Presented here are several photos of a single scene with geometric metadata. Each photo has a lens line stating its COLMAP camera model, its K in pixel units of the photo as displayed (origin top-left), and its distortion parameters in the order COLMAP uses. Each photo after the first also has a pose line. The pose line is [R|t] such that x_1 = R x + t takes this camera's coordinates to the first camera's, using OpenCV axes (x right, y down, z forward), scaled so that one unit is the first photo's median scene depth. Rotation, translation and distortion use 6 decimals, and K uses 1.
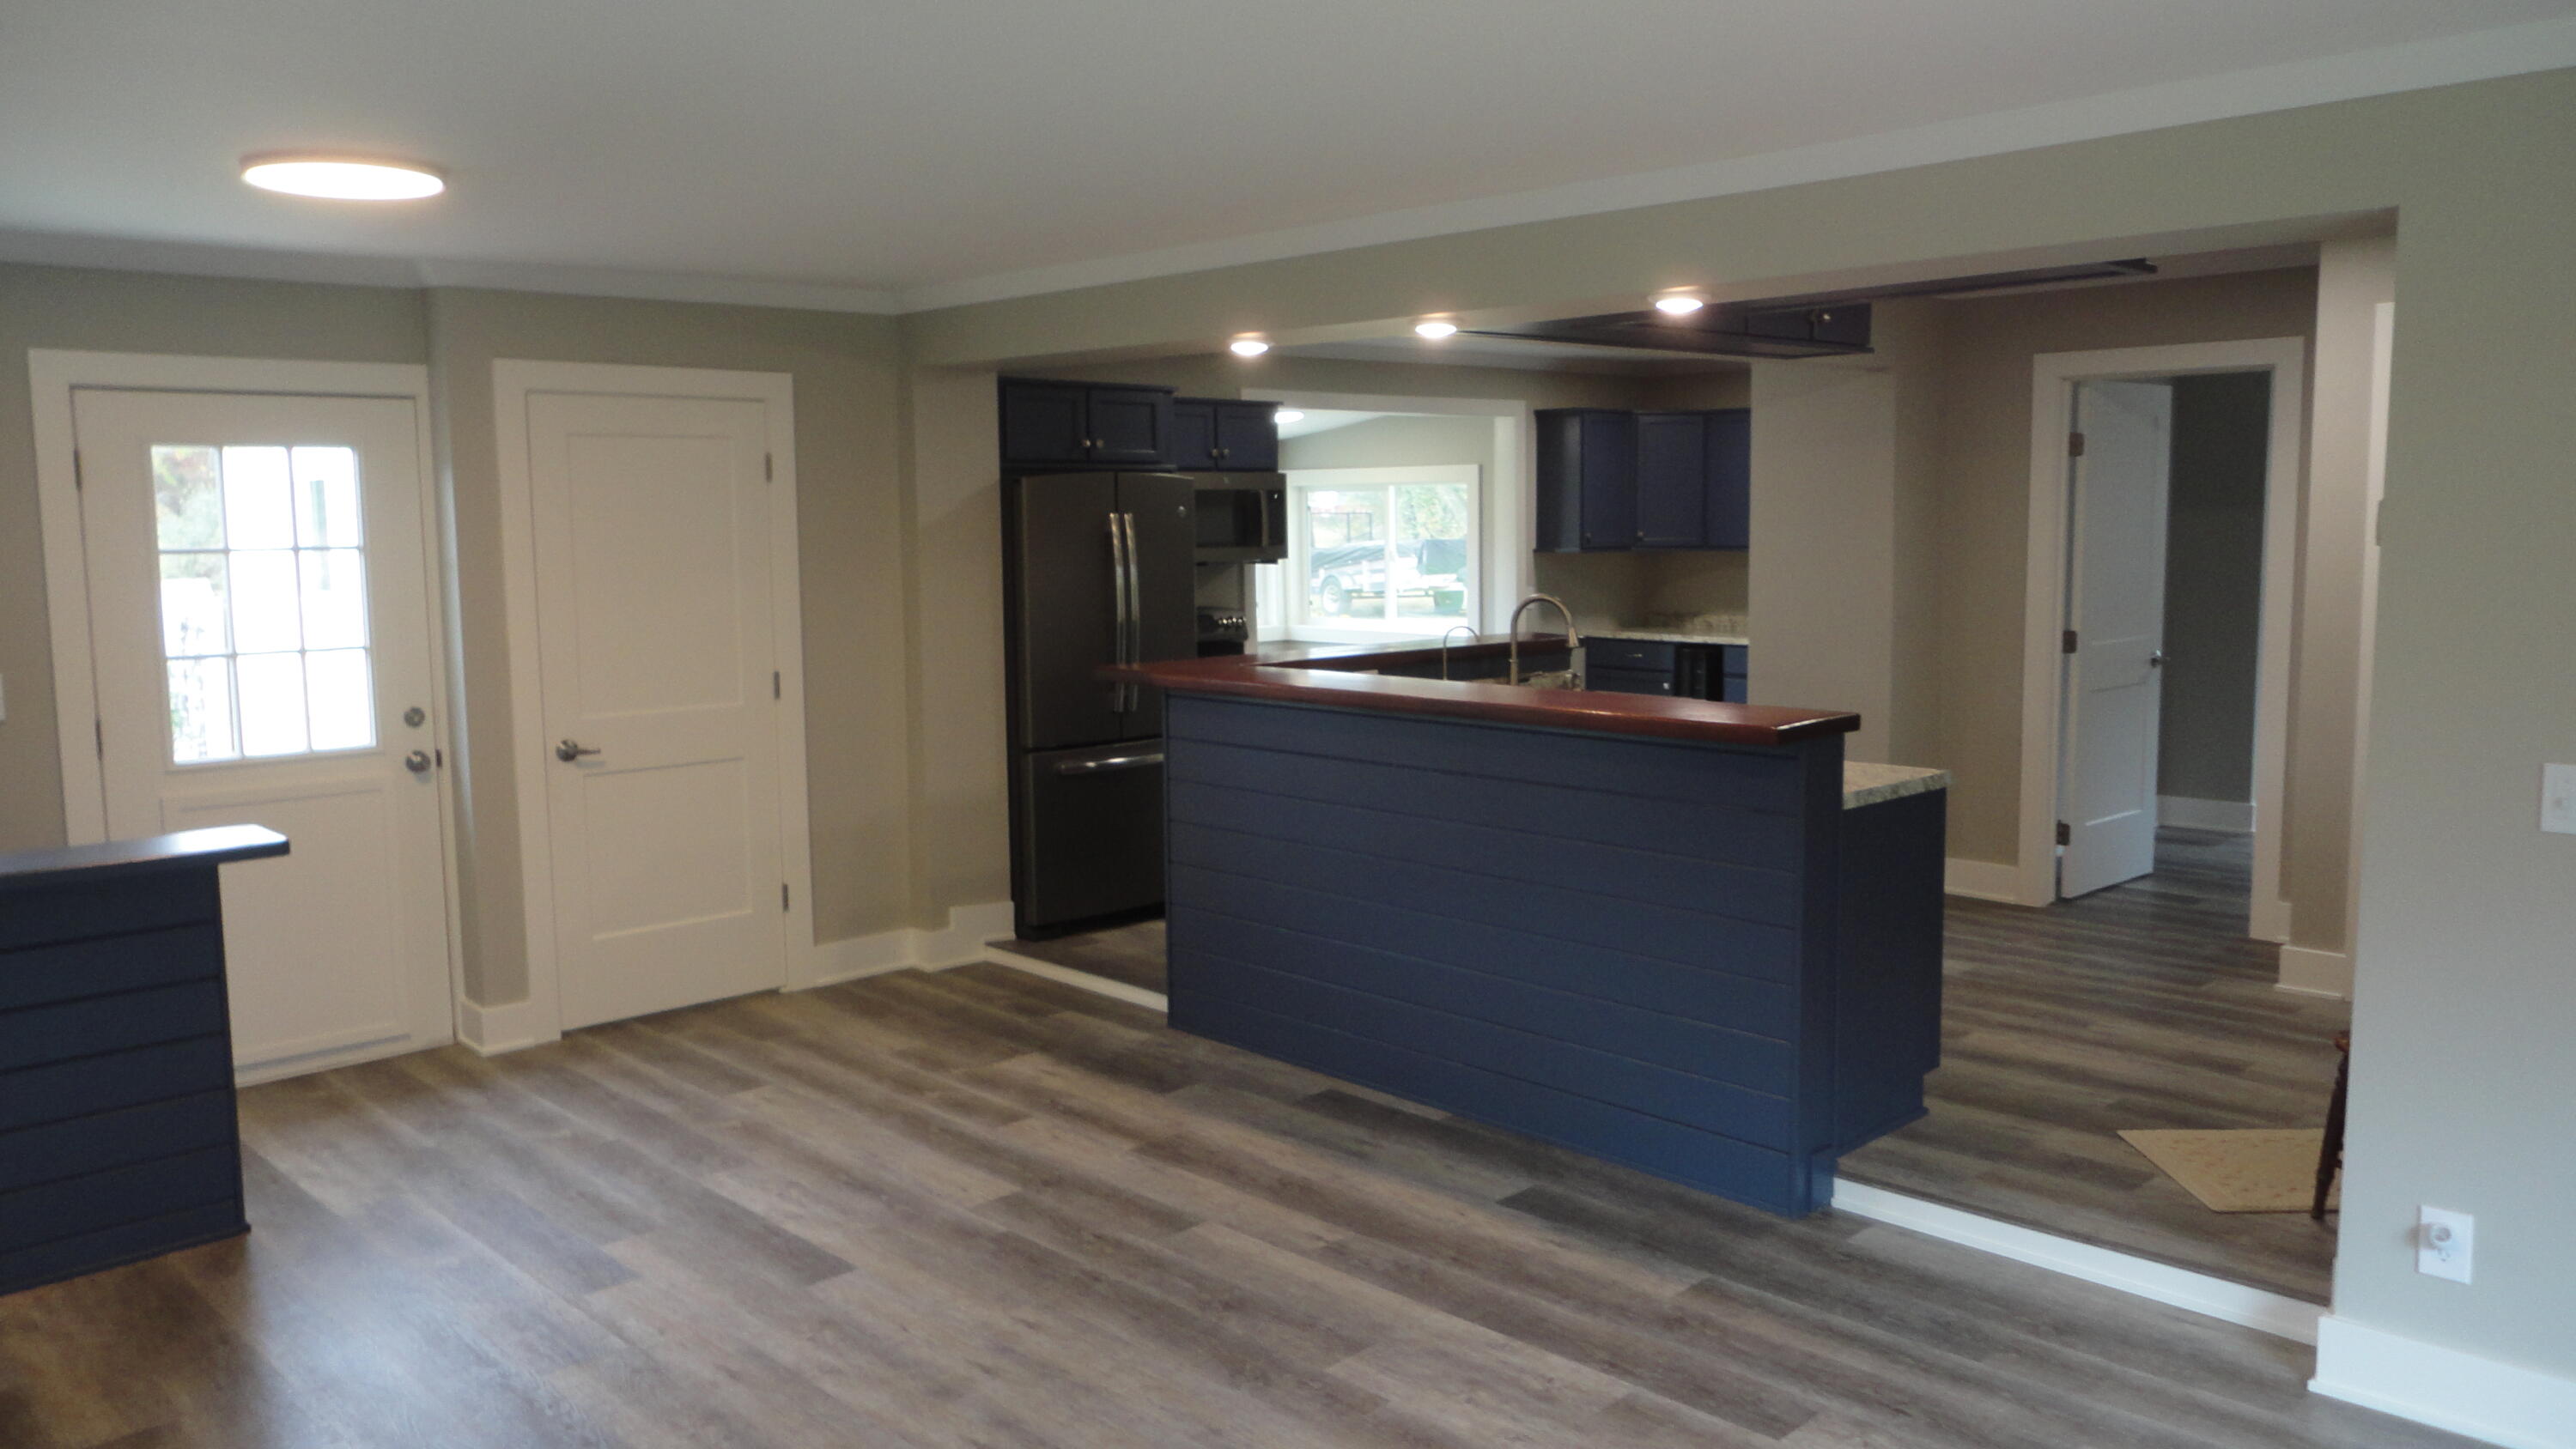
lens RADIAL K [[1895.6, 0, 1291.1], [0, 1895.6, 719.8], [0, 0, 1]] dist [0.032611, -0.028175]
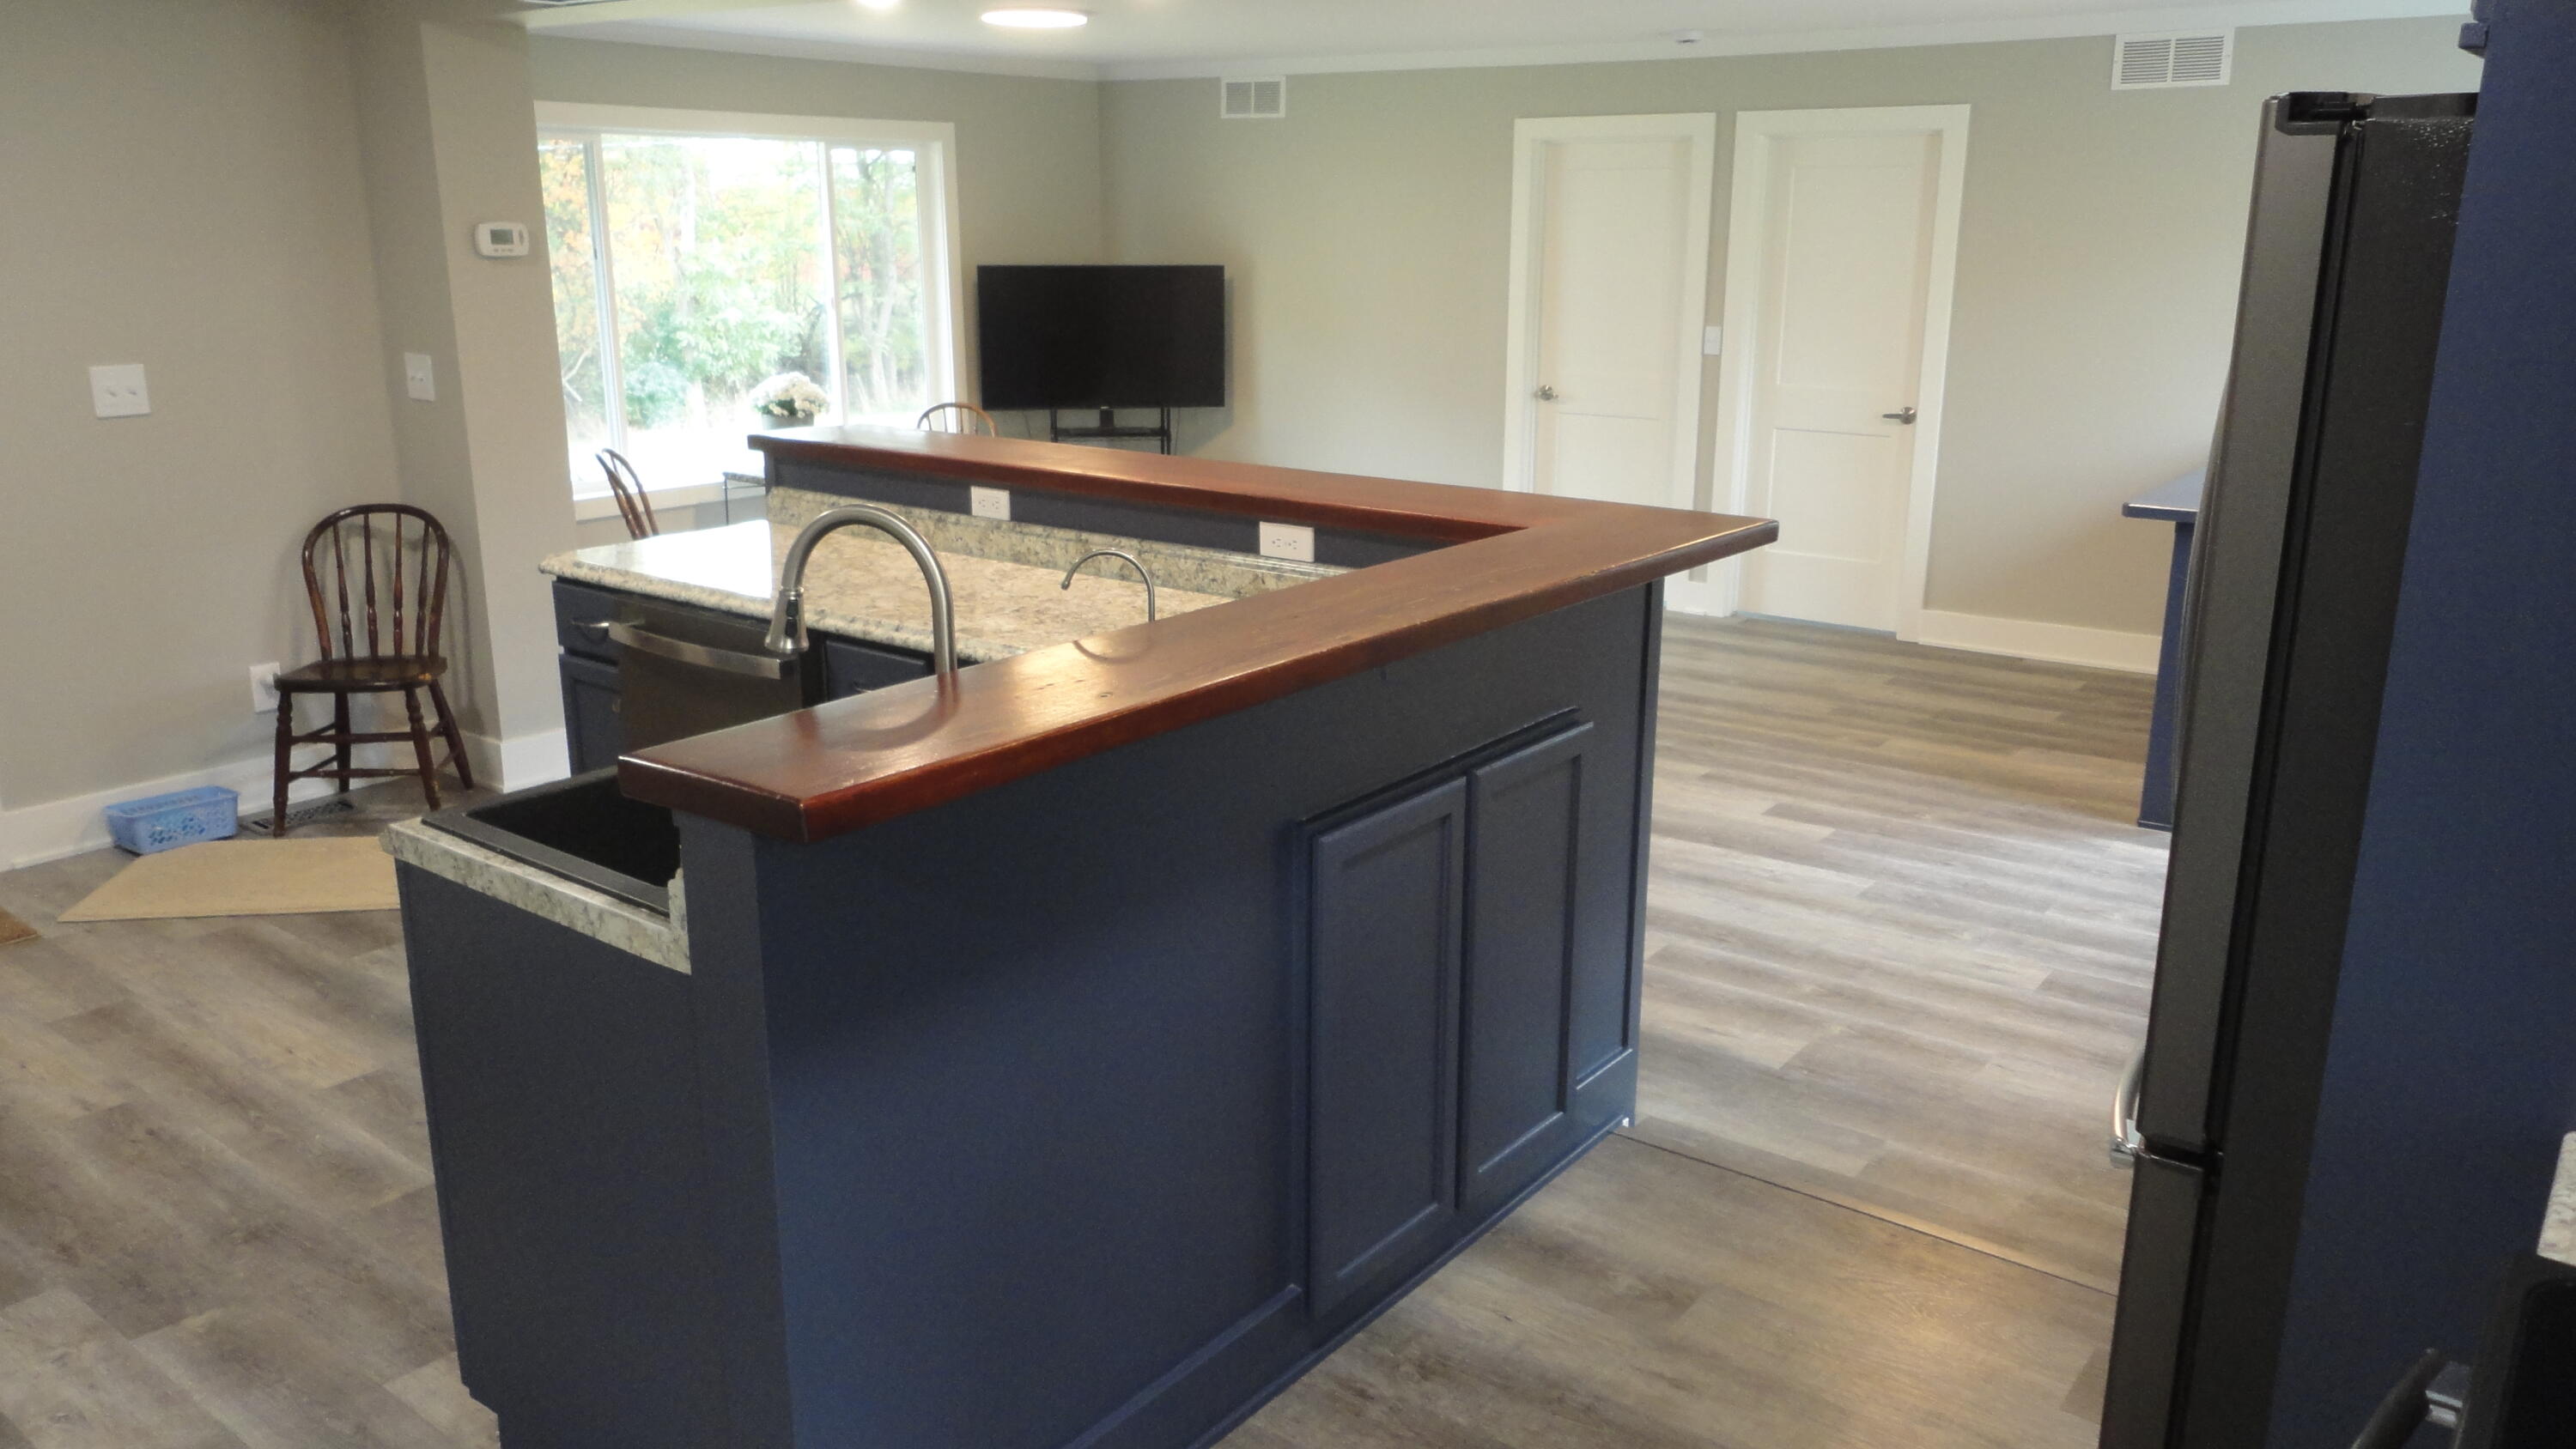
lens RADIAL K [[1895.6, 0, 1280.7], [0, 1895.6, 723.5], [0, 0, 1]] dist [0.032611, -0.028175]
pose [[-0.987676, 0.050552, -0.148127, 0.132334], [-0.008119, 0.928581, 0.371041, -0.186291], [0.156305, 0.367671, -0.916726, 1.583031]]
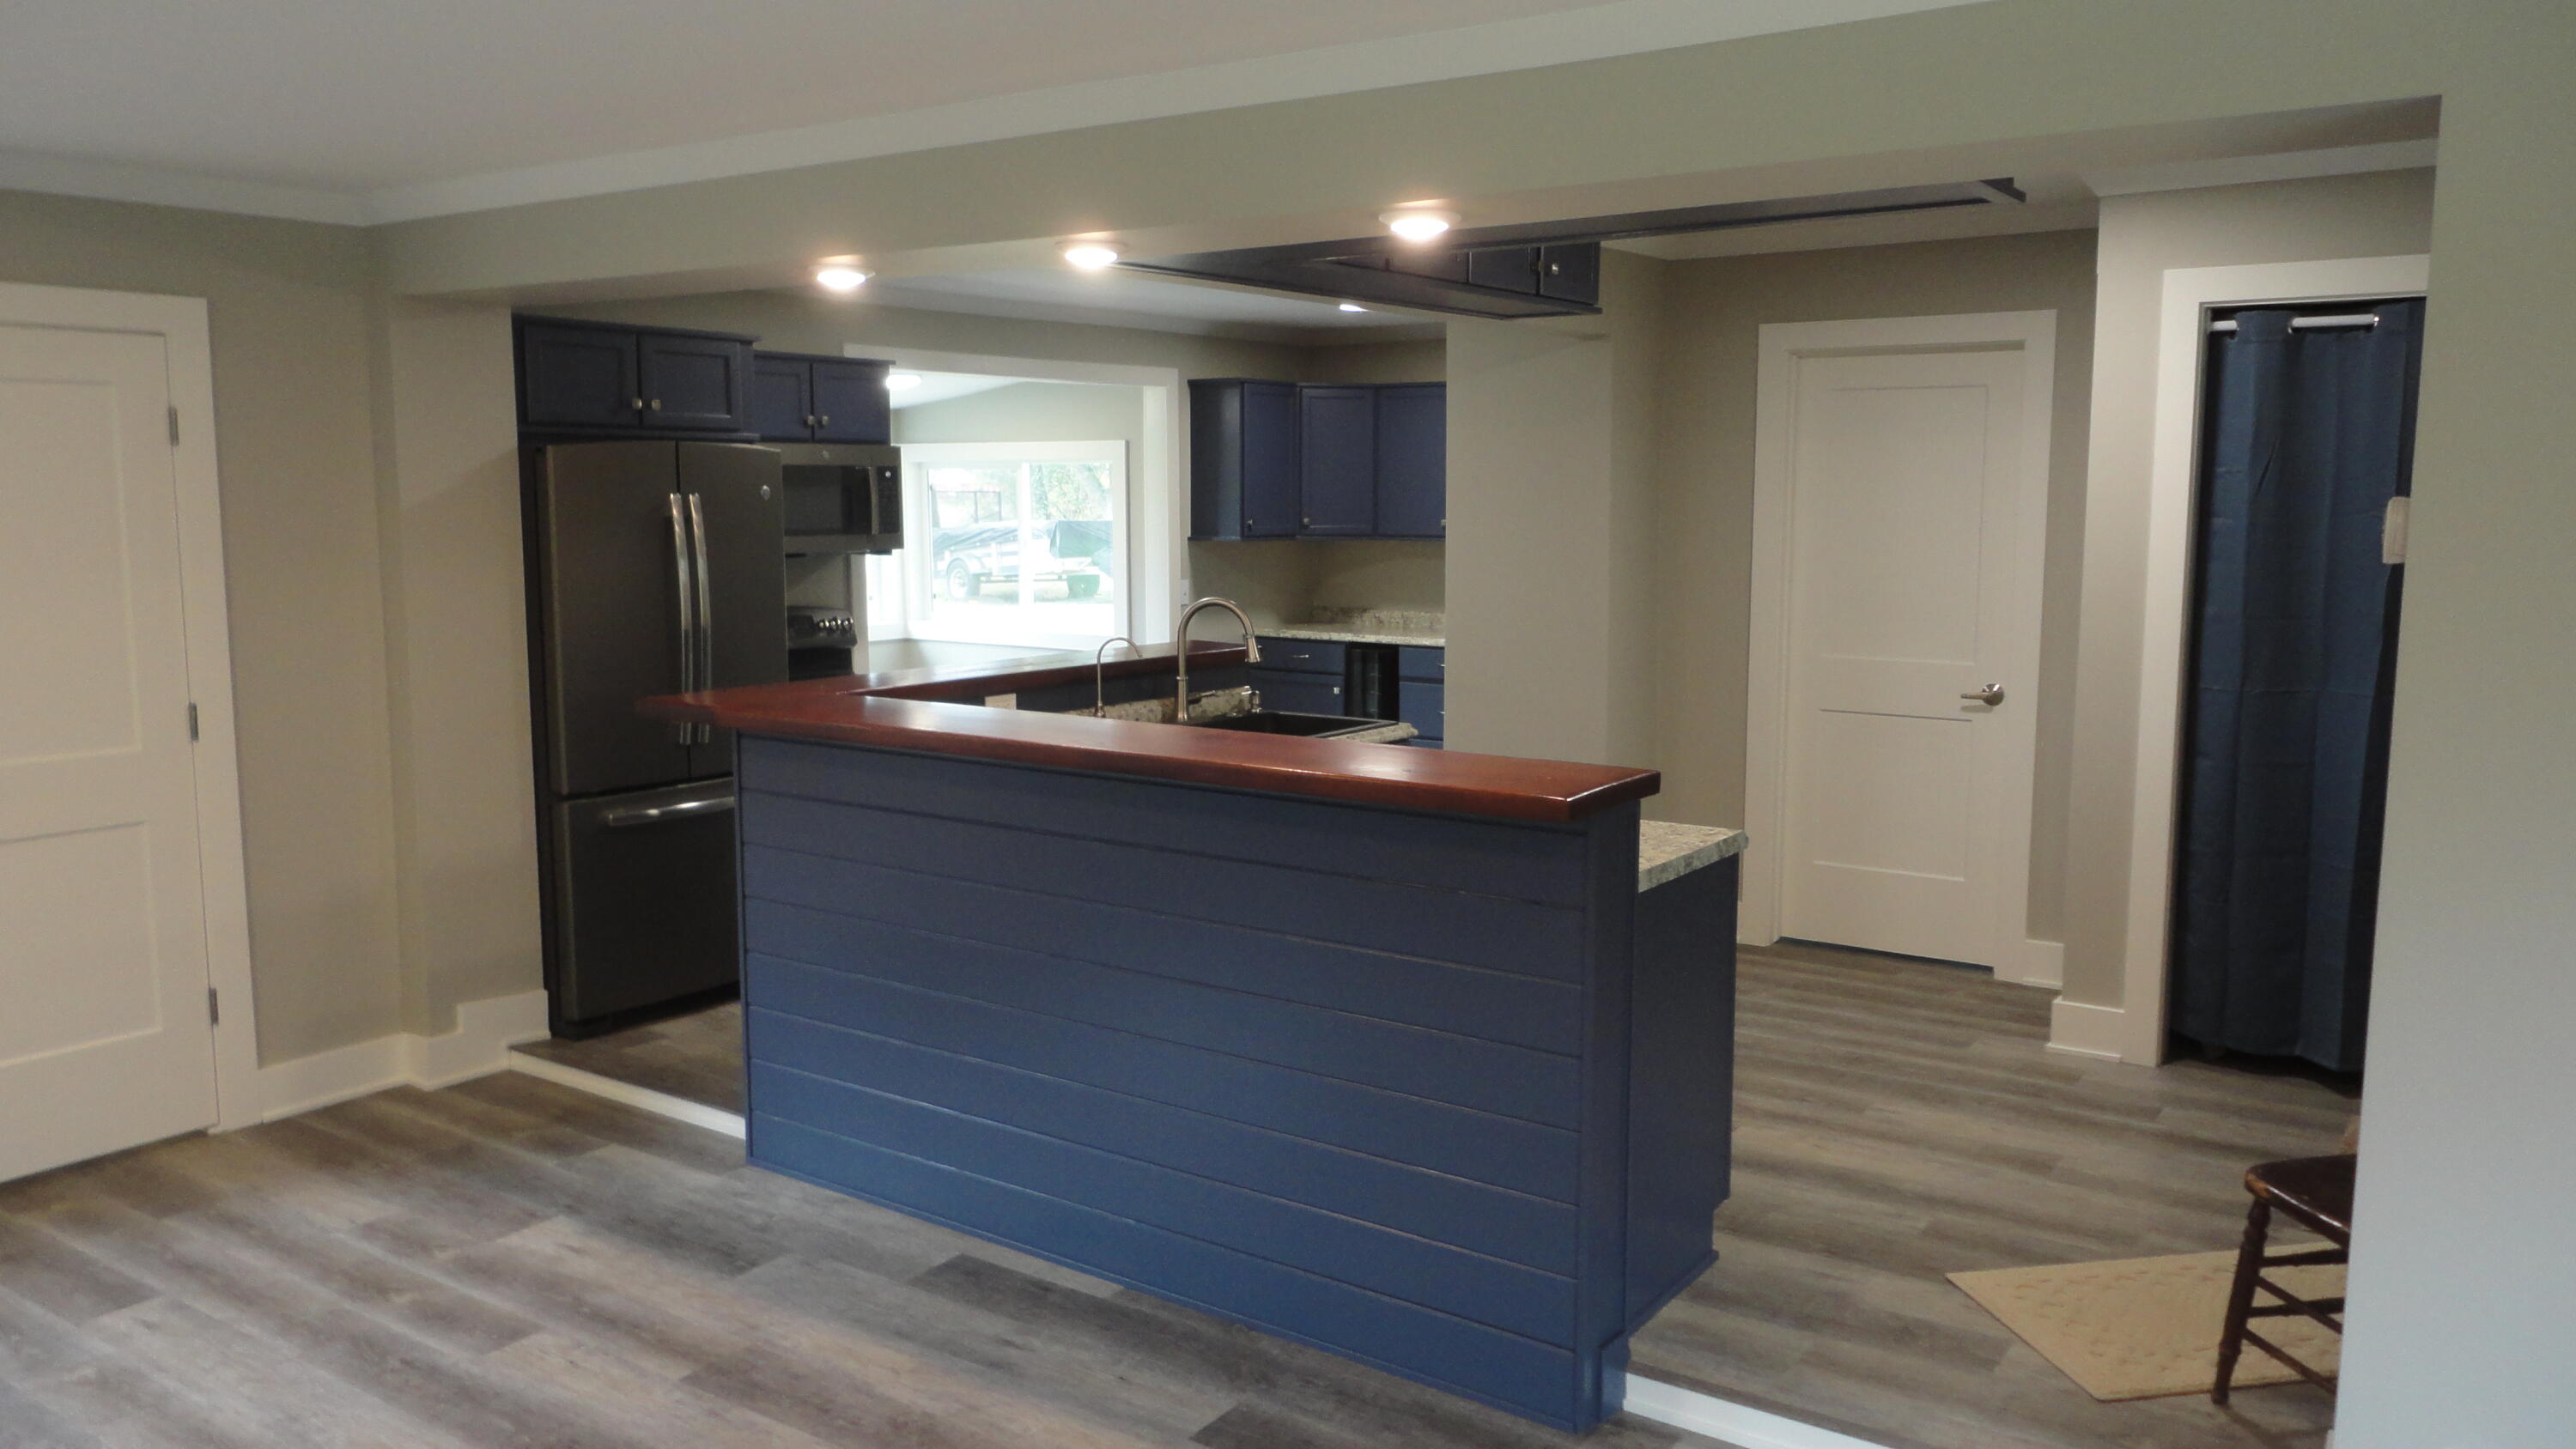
lens RADIAL K [[1895.6, 0, 1284.7], [0, 1895.6, 717.2], [0, 0, 1]] dist [0.032611, -0.028175]
pose [[0.981878, -0.012371, 0.189109, 0.006086], [0.010520, 0.999886, 0.010788, -0.026959], [-0.189221, -0.008604, 0.981897, 0.217541]]
